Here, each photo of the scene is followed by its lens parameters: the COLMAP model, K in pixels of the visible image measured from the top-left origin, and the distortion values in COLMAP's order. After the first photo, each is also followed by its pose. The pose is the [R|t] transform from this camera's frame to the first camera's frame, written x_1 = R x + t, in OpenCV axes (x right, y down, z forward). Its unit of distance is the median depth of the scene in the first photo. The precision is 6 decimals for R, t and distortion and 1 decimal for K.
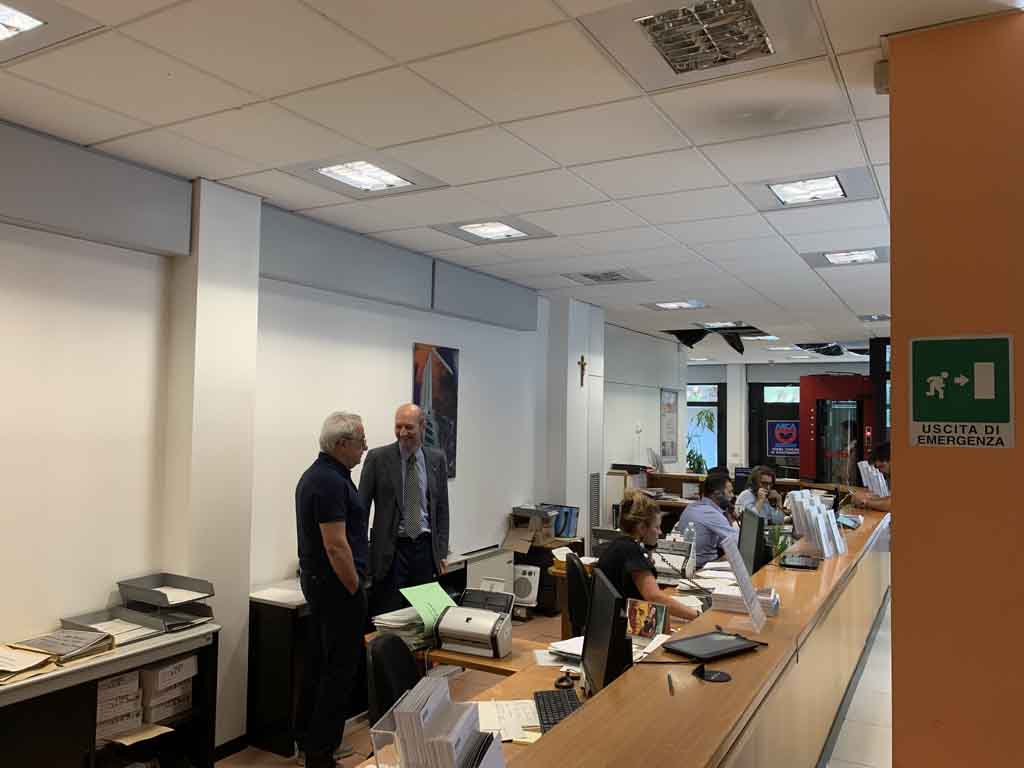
lens RADIAL K [[776.5, 0, 511.6], [0, 776.5, 383.0], [0, 0, 1]] dist [0.007869, 0.001142]
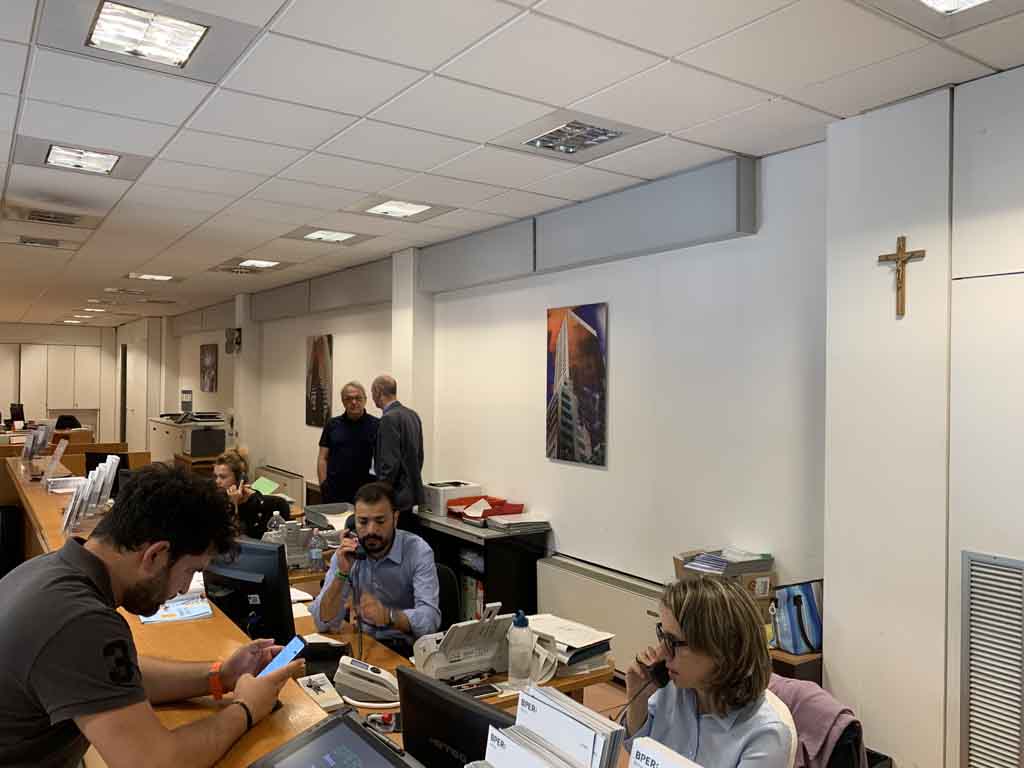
lens RADIAL K [[776.5, 0, 511.5], [0, 776.5, 382.7], [0, 0, 1]] dist [0.007869, 0.001142]
pose [[-0.458680, -0.002957, -0.888596, 0.687431], [0.032446, 0.999272, -0.020074, 0.051212], [0.888009, -0.038039, -0.458250, 1.312081]]
